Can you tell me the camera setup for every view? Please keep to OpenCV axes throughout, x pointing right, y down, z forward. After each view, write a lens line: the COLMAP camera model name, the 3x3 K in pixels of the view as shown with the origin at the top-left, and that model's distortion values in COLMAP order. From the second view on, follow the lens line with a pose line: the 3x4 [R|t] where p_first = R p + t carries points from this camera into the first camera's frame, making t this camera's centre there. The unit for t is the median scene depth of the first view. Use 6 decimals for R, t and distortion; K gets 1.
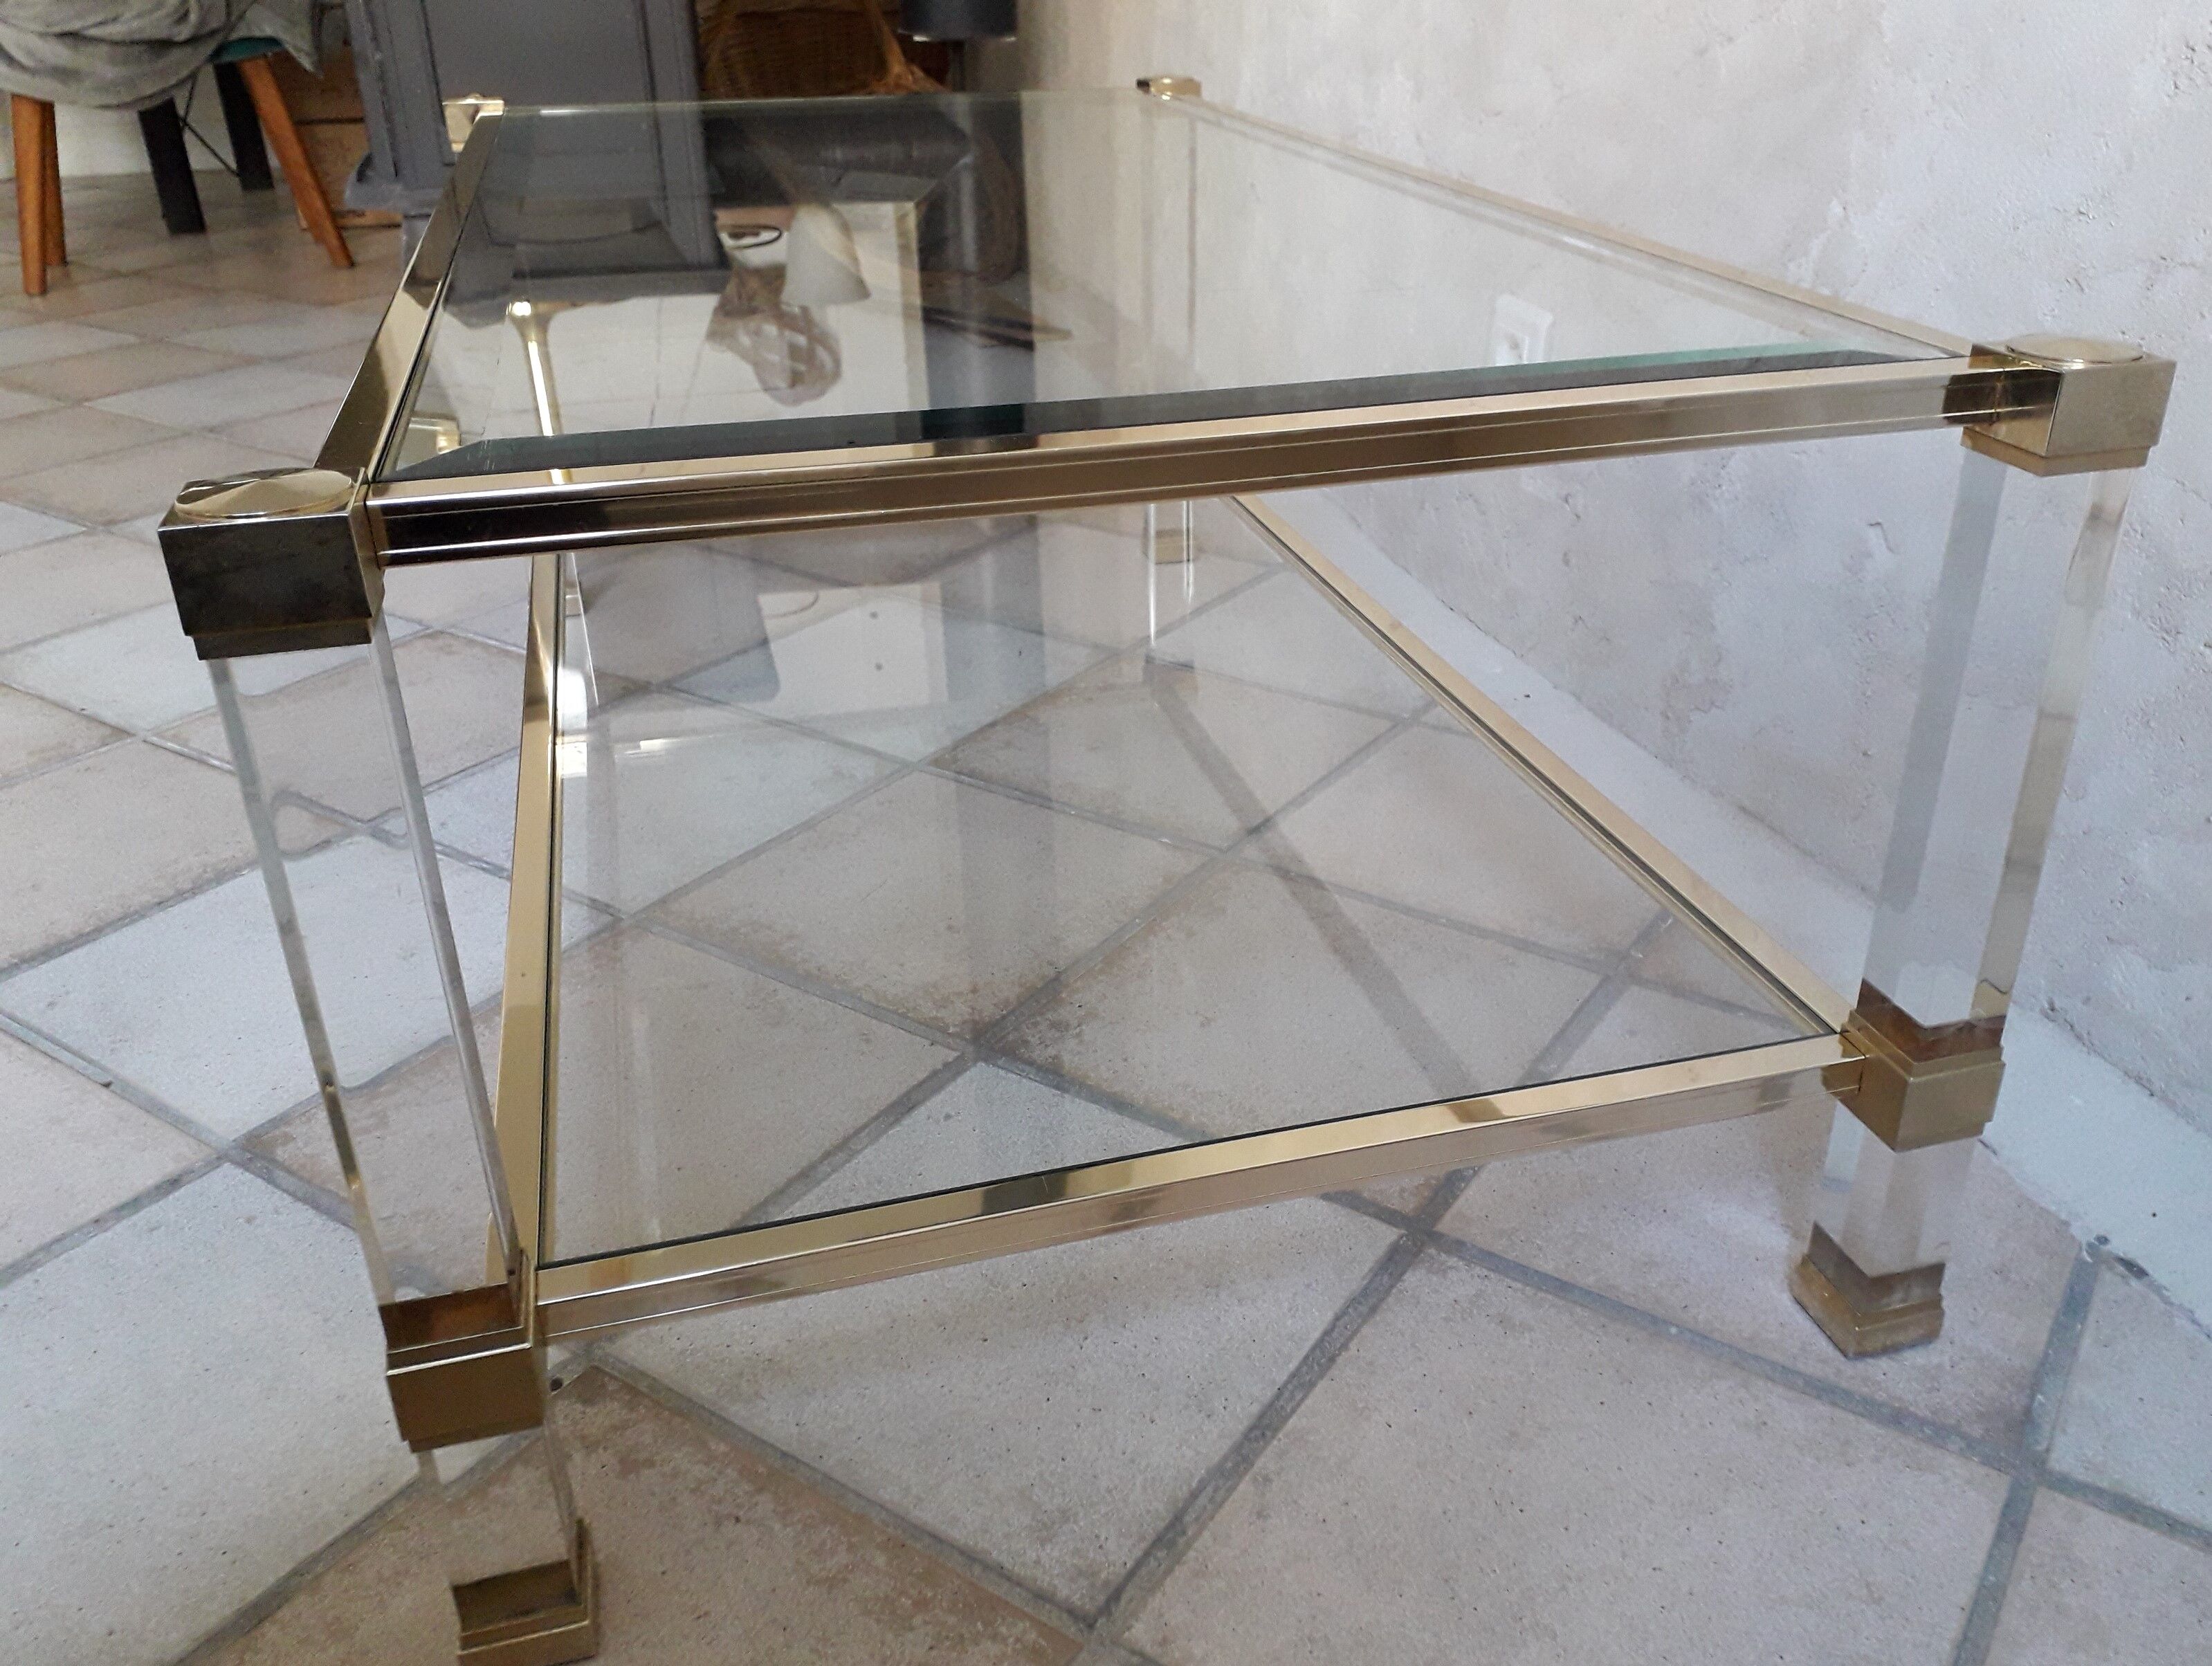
lens RADIAL K [[1791.6, 0, 1136.8], [0, 1791.6, 838.6], [0, 0, 1]] dist [0.048331, -0.080832]
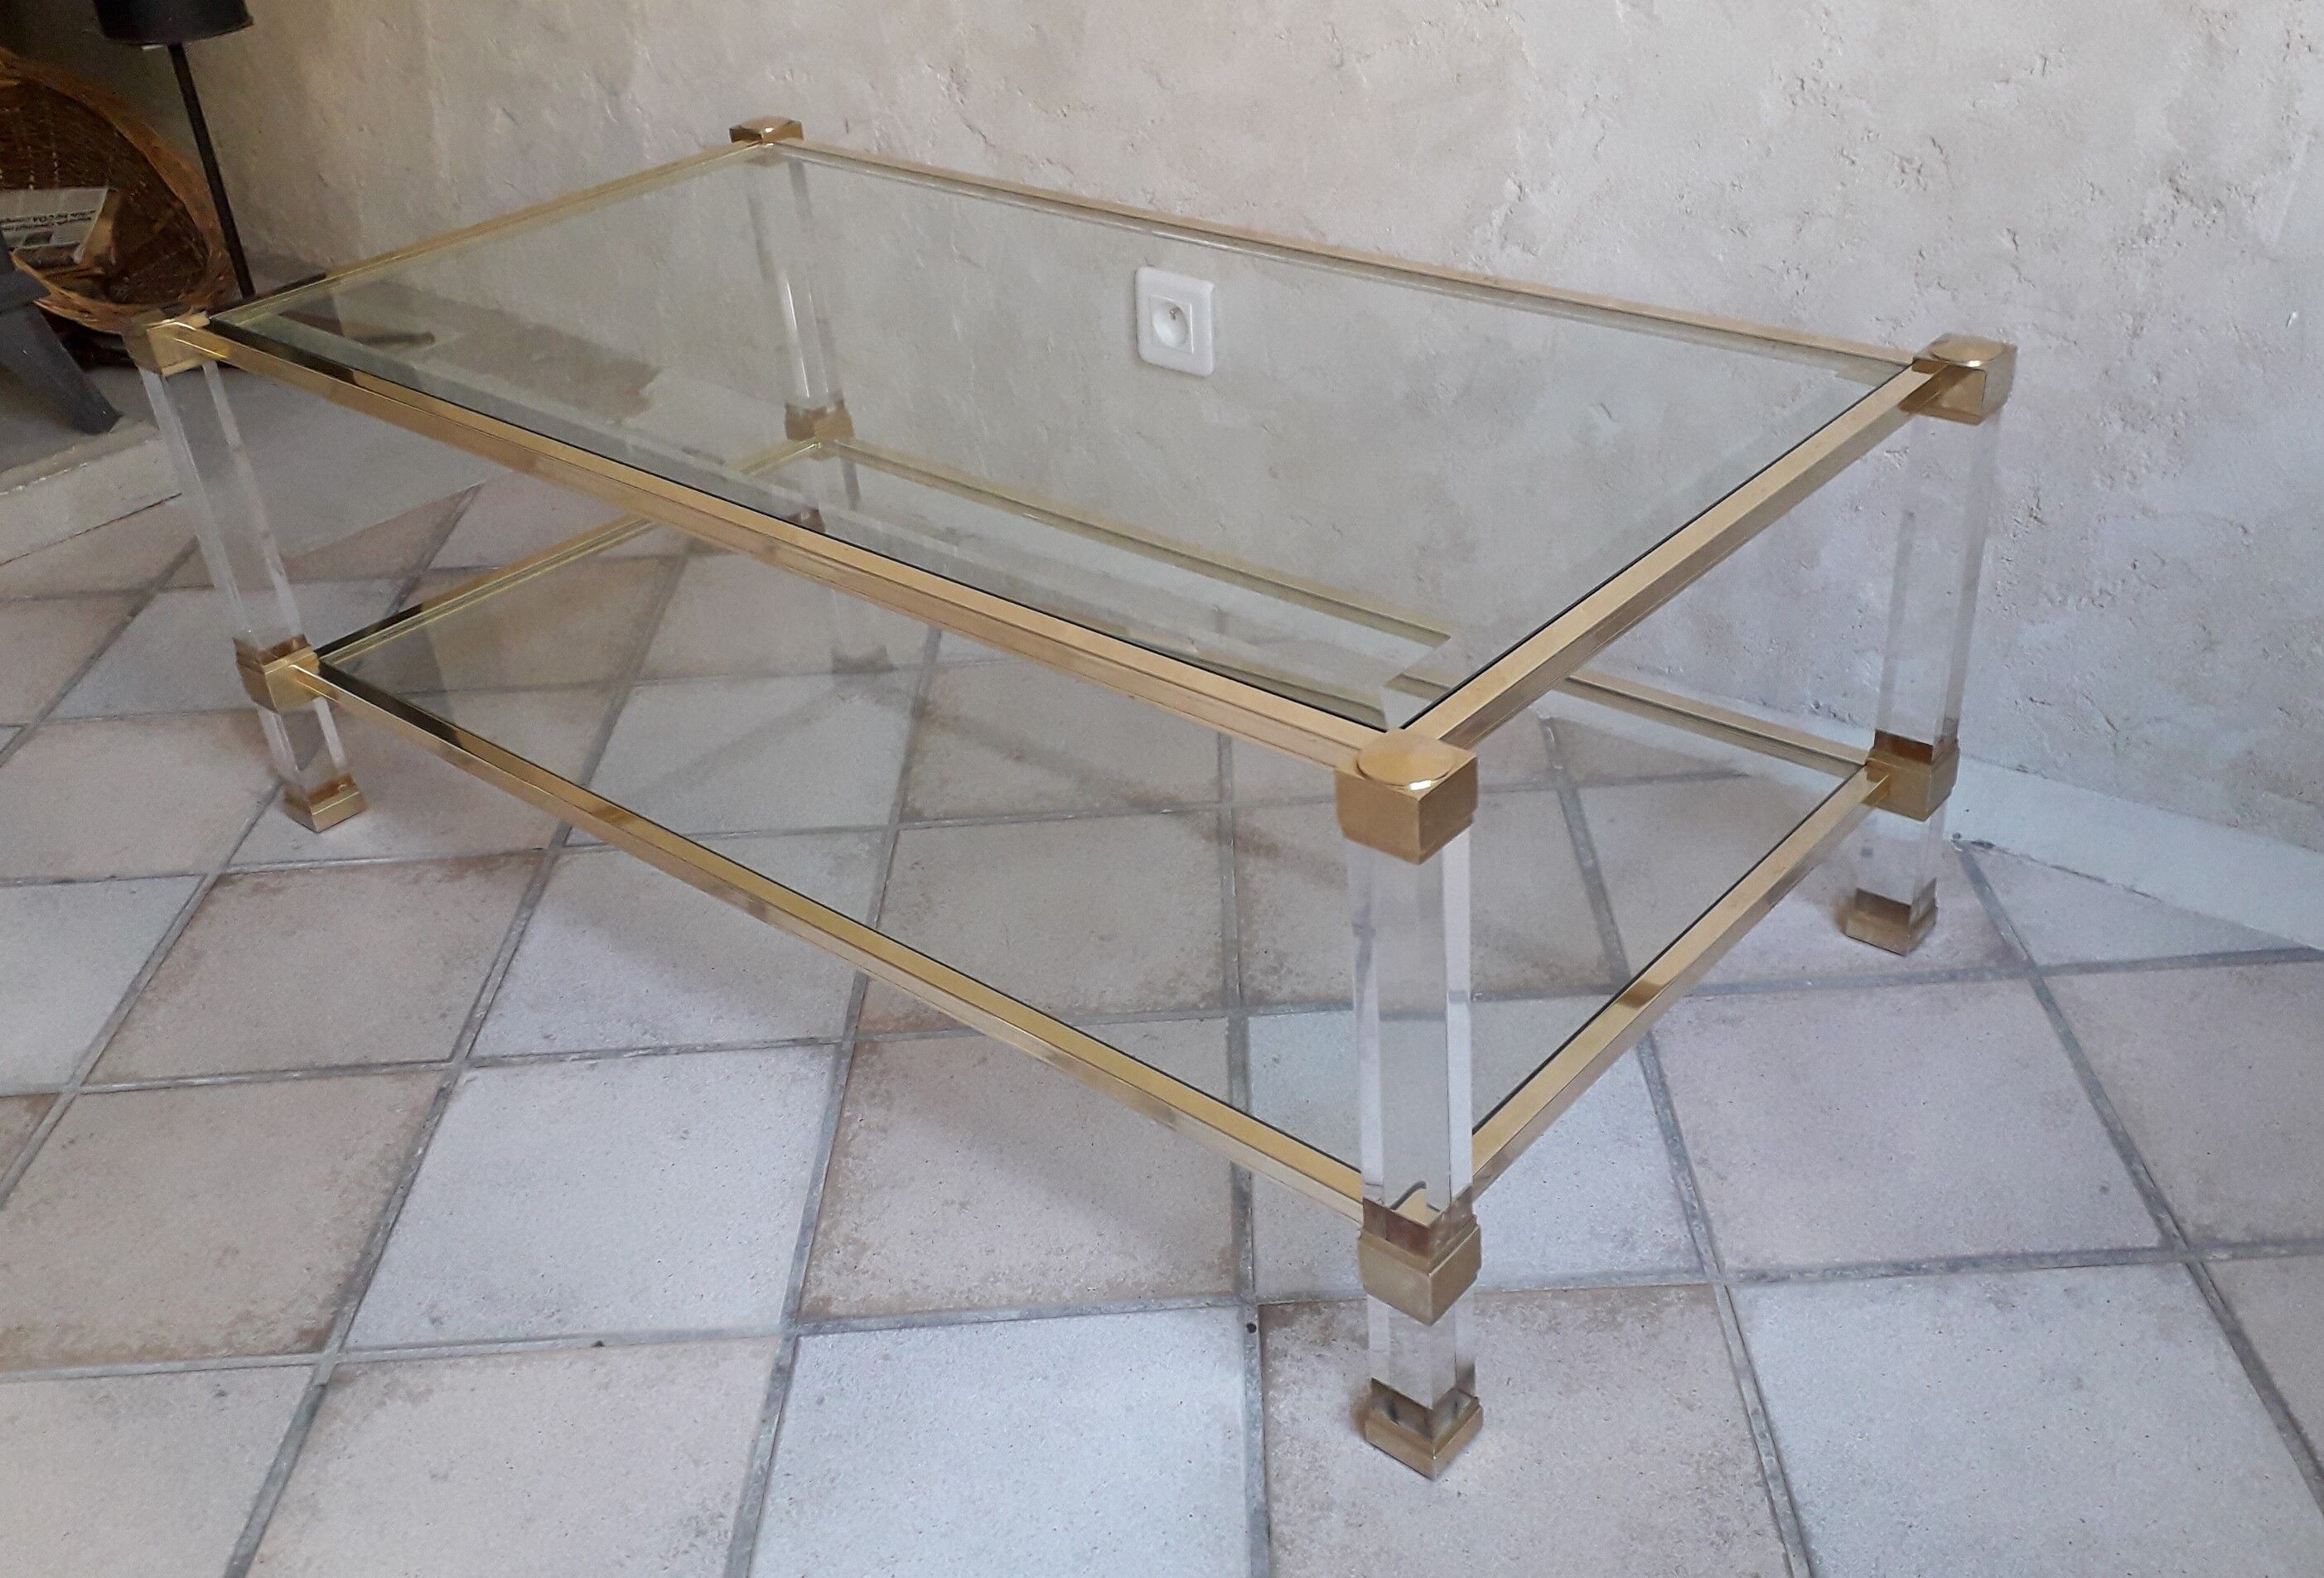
lens RADIAL K [[2161.0, 0, 1171.6], [0, 2161.0, 832.2], [0, 0, 1]] dist [0.081208, -0.165134]
pose [[0.829741, -0.341933, 0.441149, -0.897862], [0.312043, 0.939502, 0.141294, -0.271373], [-0.462774, 0.020420, 0.886241, -0.381025]]
